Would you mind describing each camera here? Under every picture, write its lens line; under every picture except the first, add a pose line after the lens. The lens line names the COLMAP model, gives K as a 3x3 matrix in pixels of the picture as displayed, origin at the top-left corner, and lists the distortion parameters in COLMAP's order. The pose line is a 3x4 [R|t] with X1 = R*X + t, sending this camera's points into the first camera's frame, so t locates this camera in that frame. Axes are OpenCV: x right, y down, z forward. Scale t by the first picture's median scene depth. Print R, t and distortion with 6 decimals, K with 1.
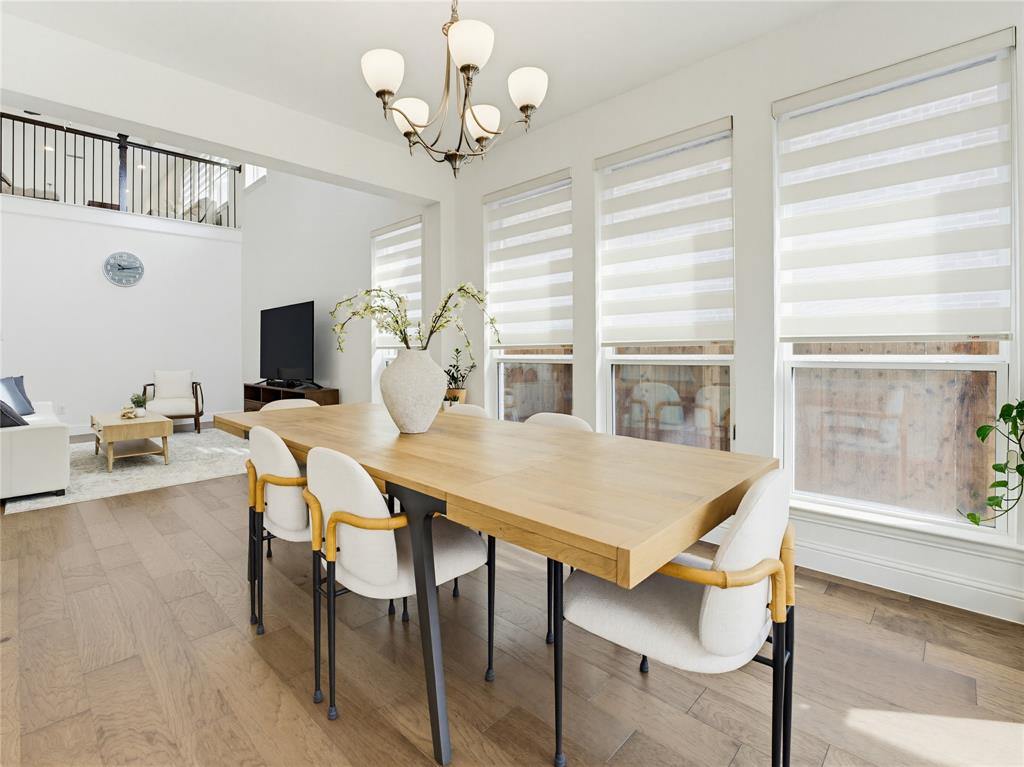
lens RADIAL K [[486.4, 0, 479.6], [0, 486.4, 352.6], [0, 0, 1]] dist [-0.030518, -0.000206]
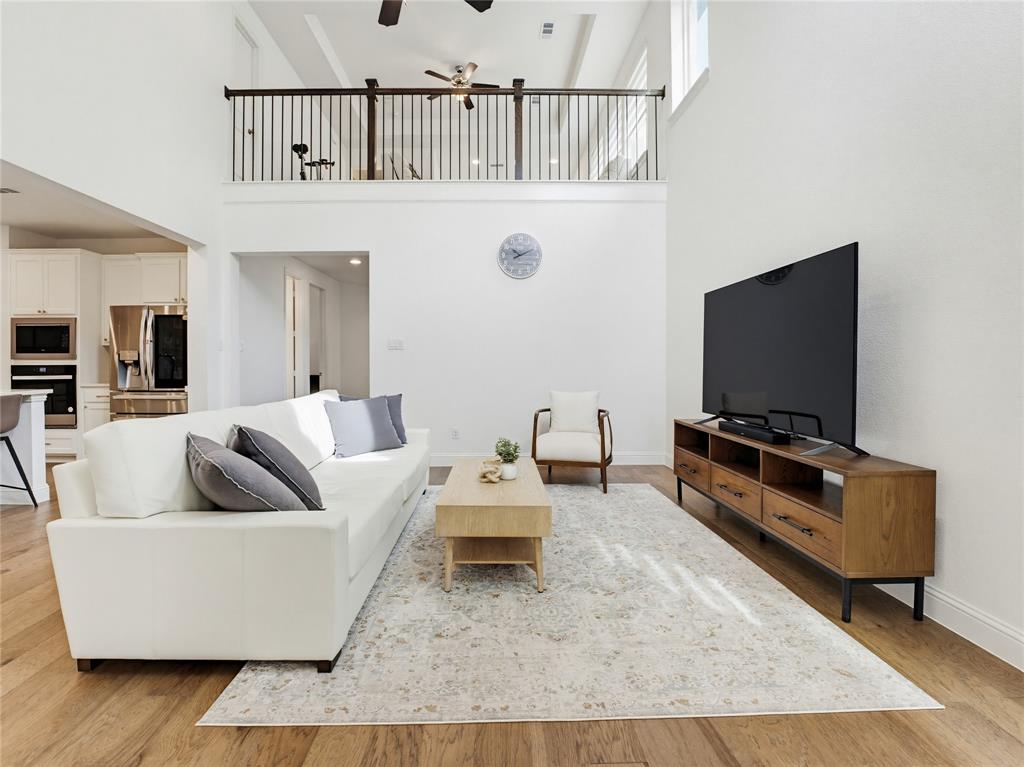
lens RADIAL K [[496.3, 0, 498.1], [0, 496.3, 365.9], [0, 0, 1]] dist [-0.021866, 0.000752]
pose [[0.728705, 0.010246, -0.684751, -0.224827], [-0.008515, 0.999946, 0.005900, -0.002823], [0.684775, 0.001532, 0.728753, 0.399126]]
